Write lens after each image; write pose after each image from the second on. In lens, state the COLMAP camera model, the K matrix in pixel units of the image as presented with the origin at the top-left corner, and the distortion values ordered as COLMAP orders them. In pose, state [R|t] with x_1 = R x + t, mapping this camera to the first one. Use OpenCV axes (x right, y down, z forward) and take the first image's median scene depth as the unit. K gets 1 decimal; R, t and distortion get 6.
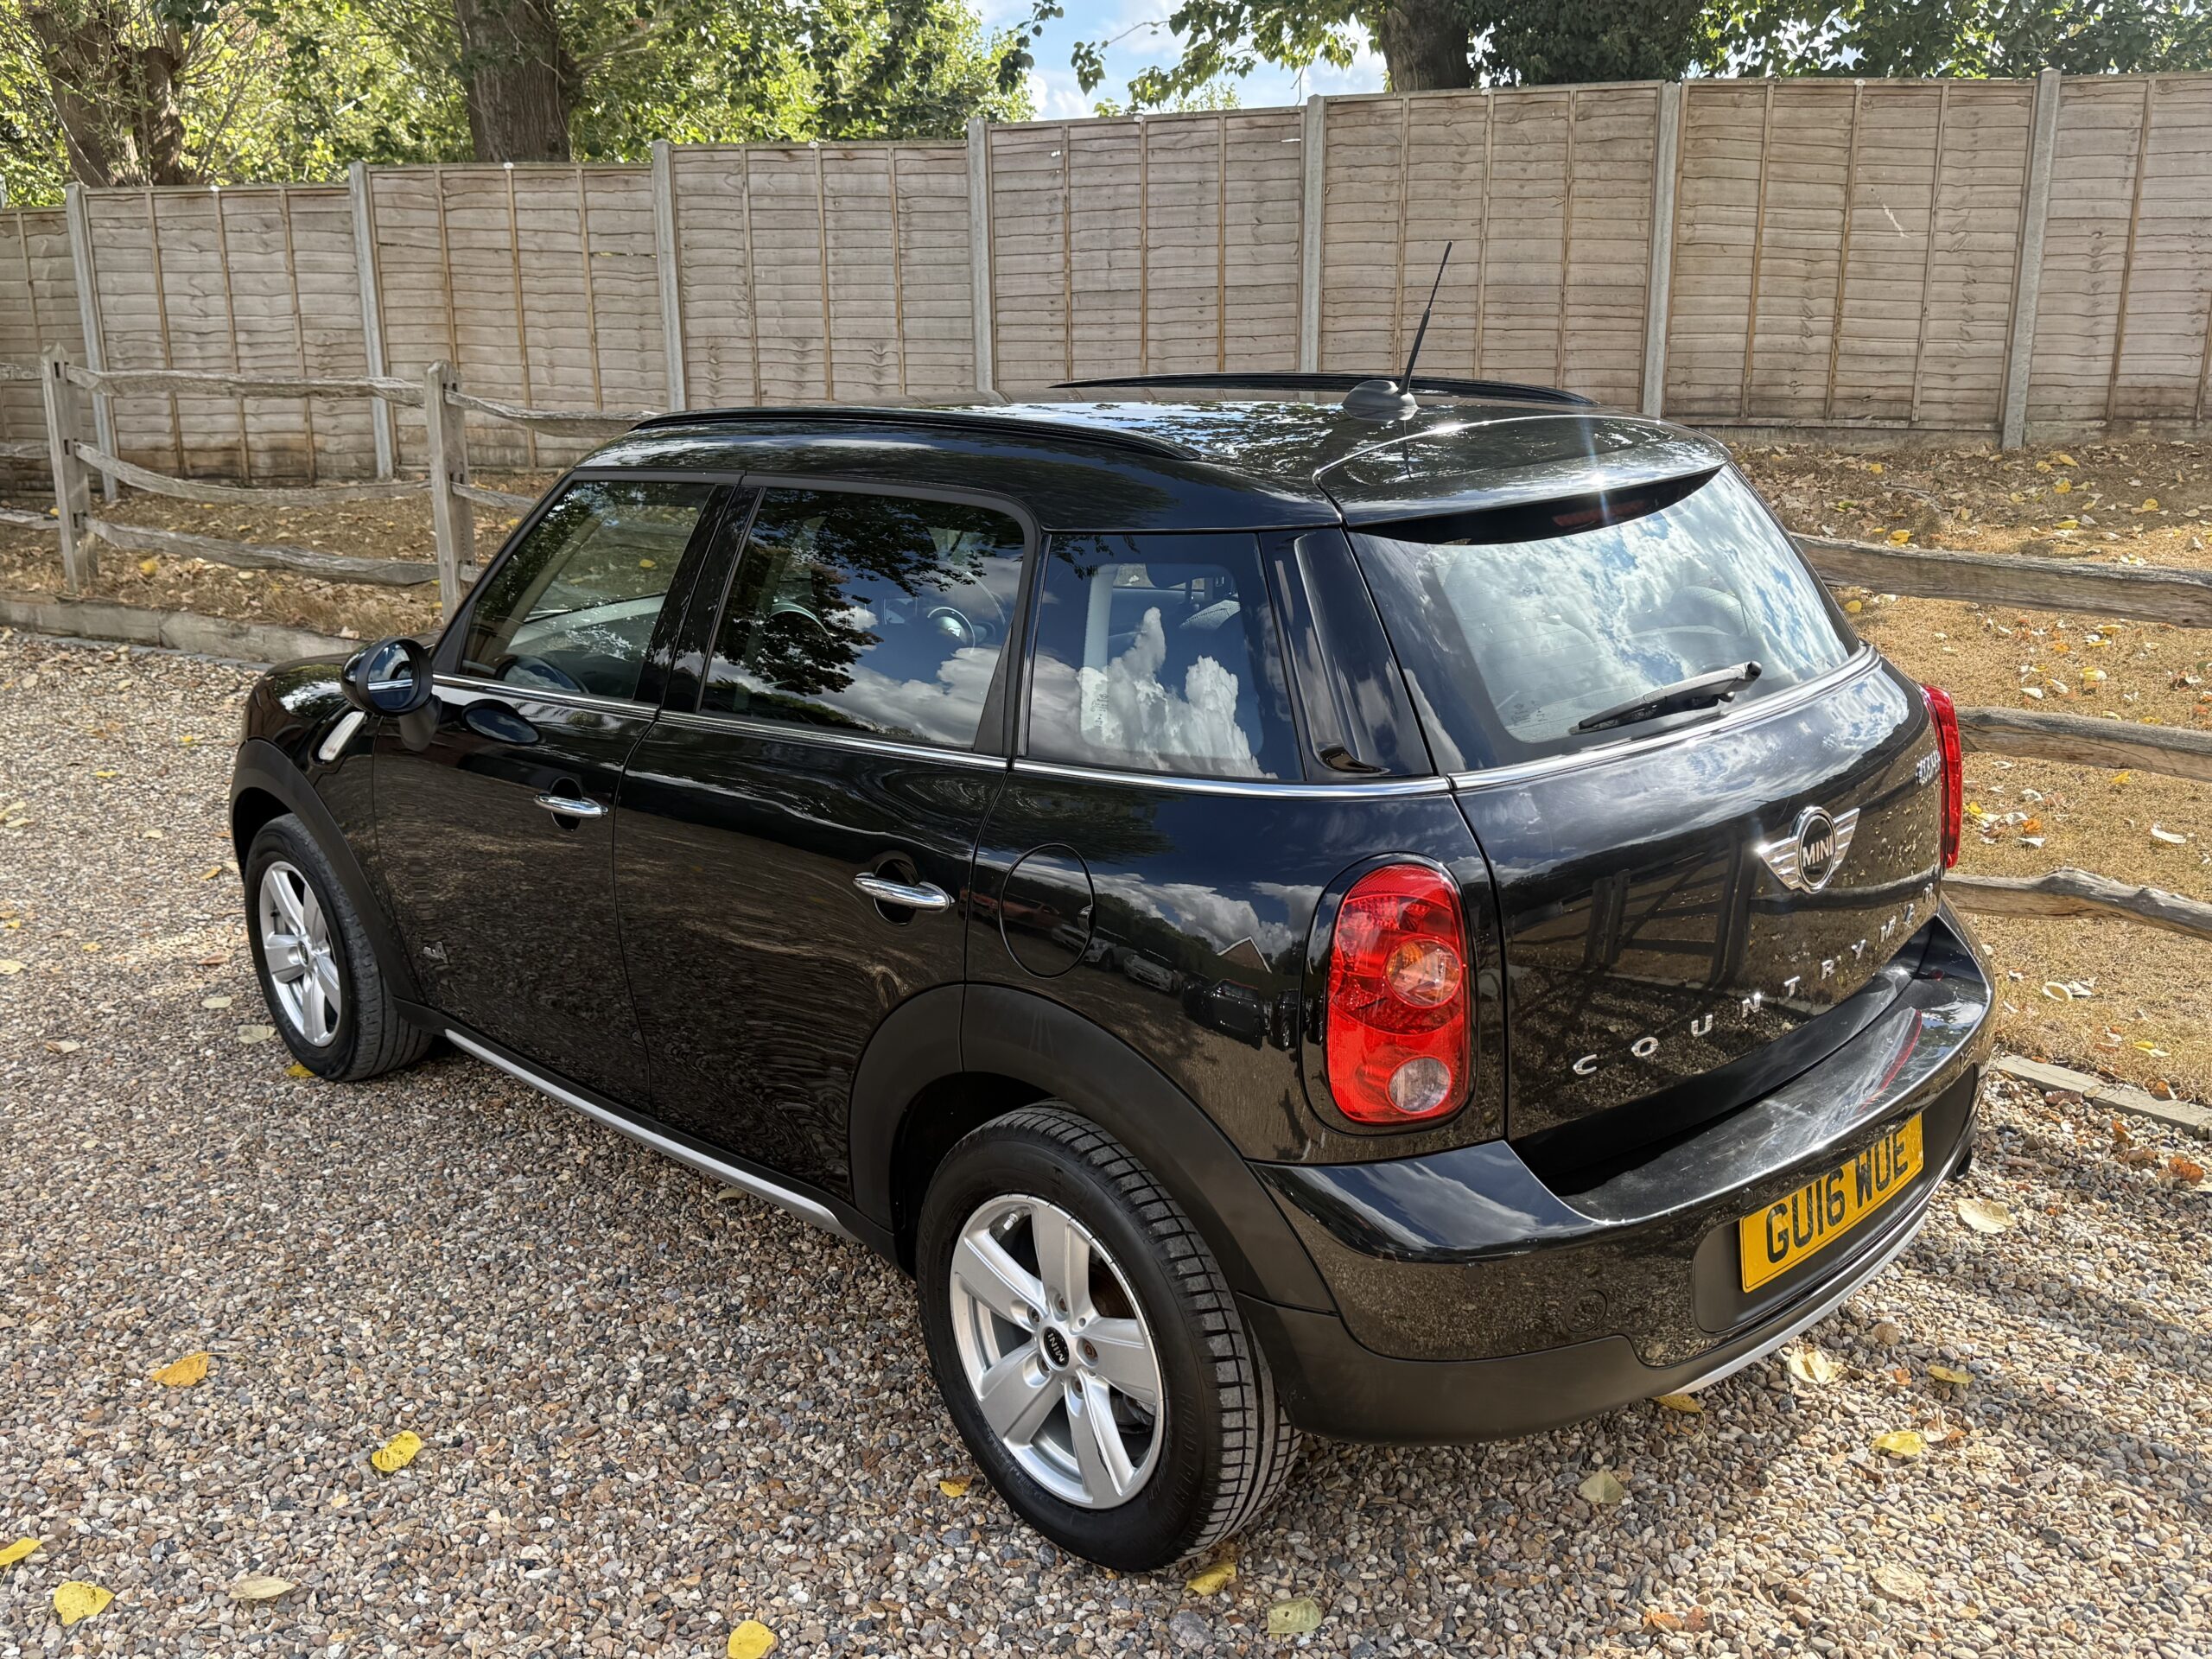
lens RADIAL K [[2006.4, 0, 1107.1], [0, 2006.4, 758.7], [0, 0, 1]] dist [0.075427, -0.136313]
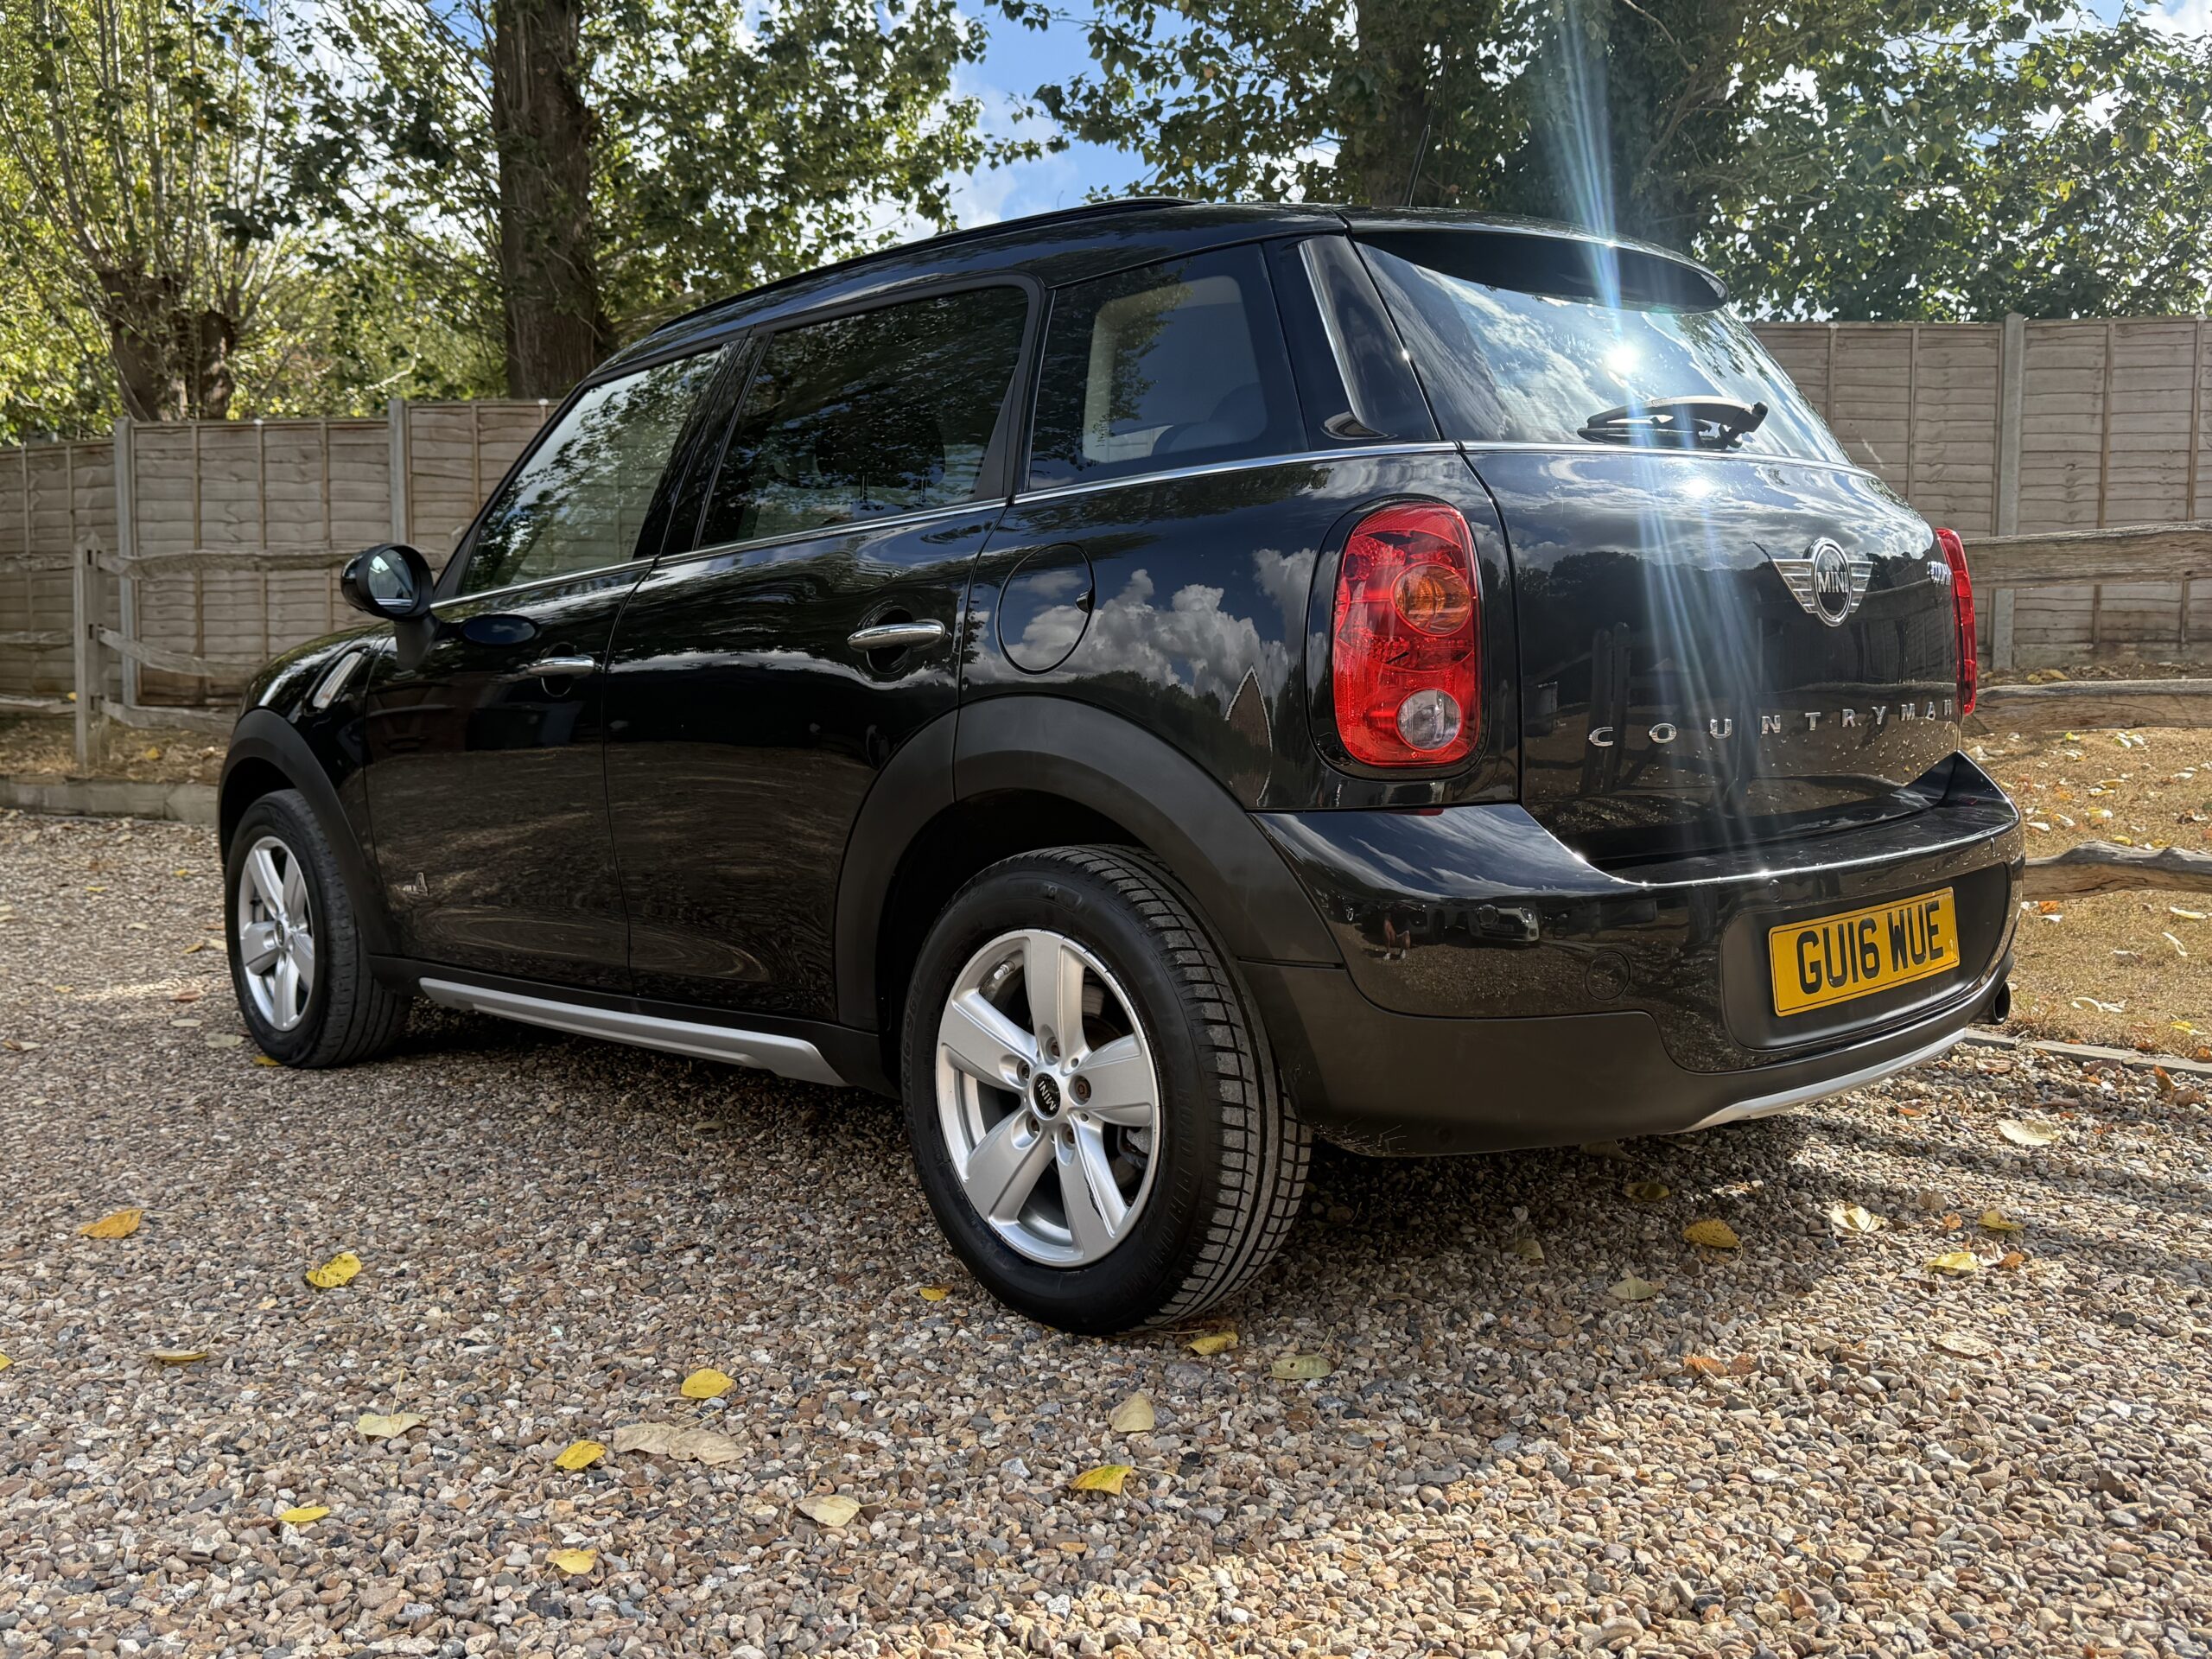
lens RADIAL K [[1983.1, 0, 1106.0], [0, 1983.1, 829.5], [0, 0, 1]] dist [0.139280, -0.292016]
pose [[0.999910, 0.013083, -0.002849, 0.003221], [-0.013383, 0.983082, -0.182675, 0.317387], [0.000410, 0.182696, 0.983169, 0.057255]]
